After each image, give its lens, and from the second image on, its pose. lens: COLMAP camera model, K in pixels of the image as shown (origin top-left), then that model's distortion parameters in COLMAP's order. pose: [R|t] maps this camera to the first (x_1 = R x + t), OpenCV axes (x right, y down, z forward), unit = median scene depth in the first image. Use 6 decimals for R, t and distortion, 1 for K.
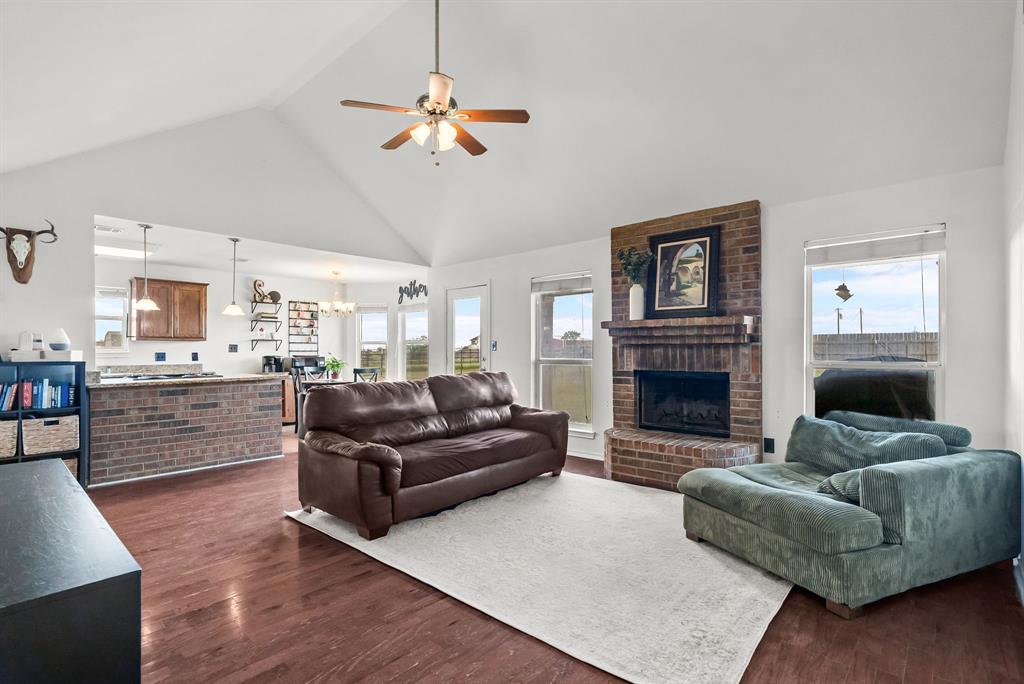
lens RADIAL K [[483.5, 0, 514.2], [0, 483.5, 341.4], [0, 0, 1]] dist [-0.002318, -0.000082]
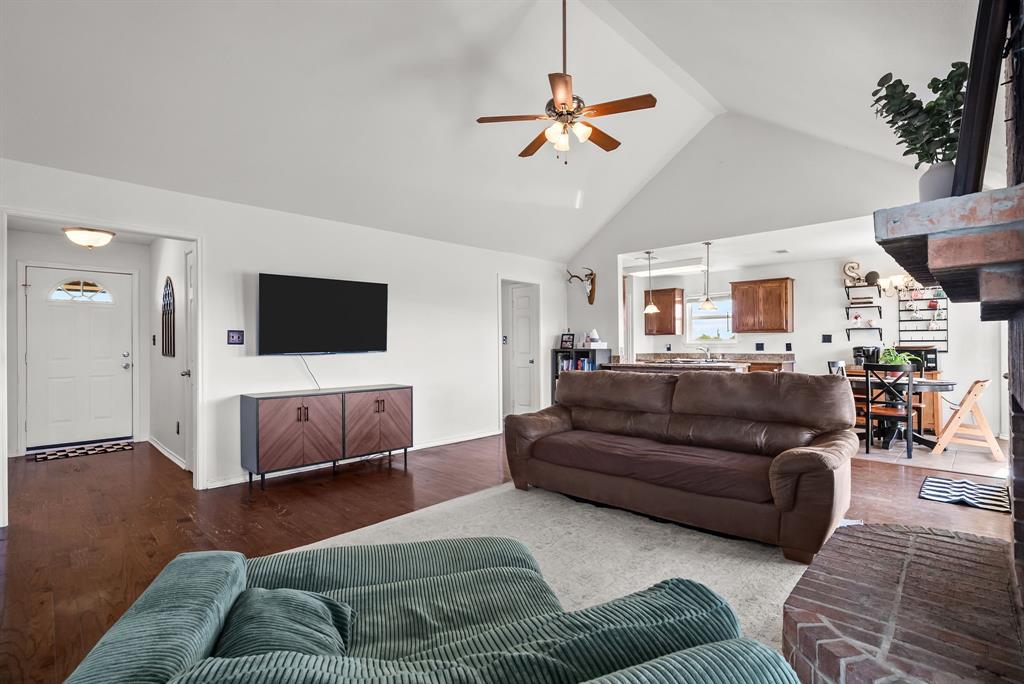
lens RADIAL K [[483.5, 0, 514.2], [0, 483.5, 341.4], [0, 0, 1]] dist [-0.002318, -0.000082]
pose [[-0.042383, -0.001879, -0.999100, 1.331531], [0.025692, 0.999665, -0.002970, 0.022478], [0.998771, -0.025795, -0.042320, 1.386705]]
